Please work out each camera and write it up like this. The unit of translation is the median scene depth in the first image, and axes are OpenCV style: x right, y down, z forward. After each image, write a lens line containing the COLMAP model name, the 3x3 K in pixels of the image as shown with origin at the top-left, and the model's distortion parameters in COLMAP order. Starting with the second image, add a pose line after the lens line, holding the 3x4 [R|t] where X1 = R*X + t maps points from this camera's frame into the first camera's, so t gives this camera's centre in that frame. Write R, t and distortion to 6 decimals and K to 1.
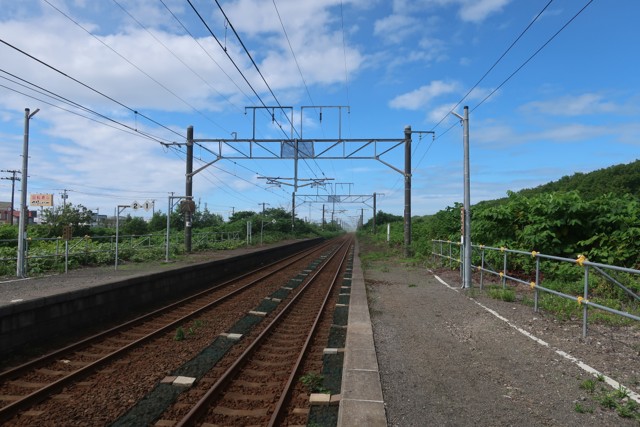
lens RADIAL K [[503.6, 0, 320.0], [0, 503.6, 213.5], [0, 0, 1]] dist [-0.001614, 0.008707]
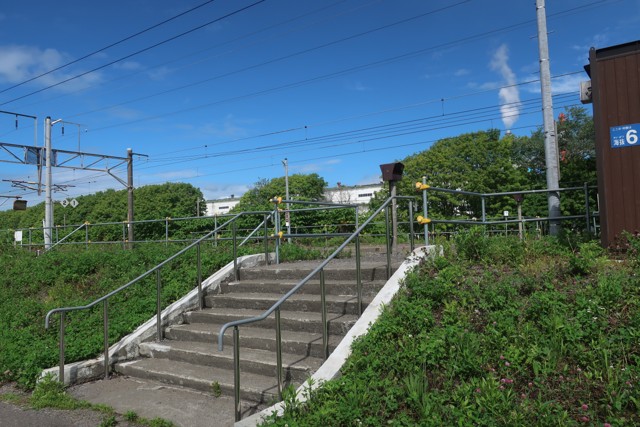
lens RADIAL K [[503.6, 0, 320.0], [0, 503.6, 213.5], [0, 0, 1]] dist [-0.001614, 0.008707]
pose [[0.519024, 0.015215, 0.854624, -0.658917], [0.011379, 0.999630, -0.024708, 0.029111], [-0.854684, 0.022549, 0.518659, -0.080380]]
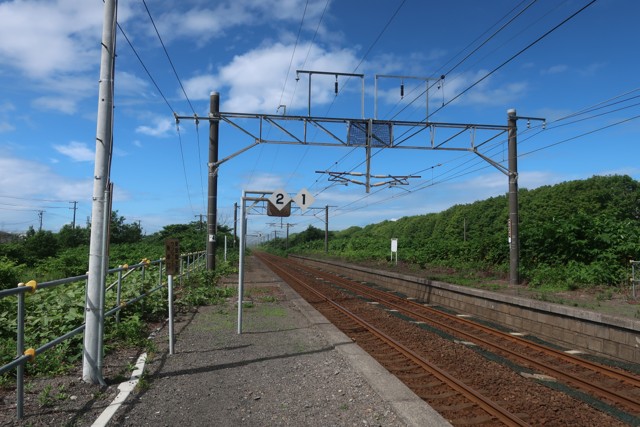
lens RADIAL K [[503.6, 0, 320.0], [0, 503.6, 213.5], [0, 0, 1]] dist [-0.001614, 0.008707]
pose [[0.975046, 0.012286, 0.221662, -0.270492], [-0.005129, 0.999448, -0.032834, 0.009425], [-0.221943, 0.030878, 0.974571, 0.319609]]
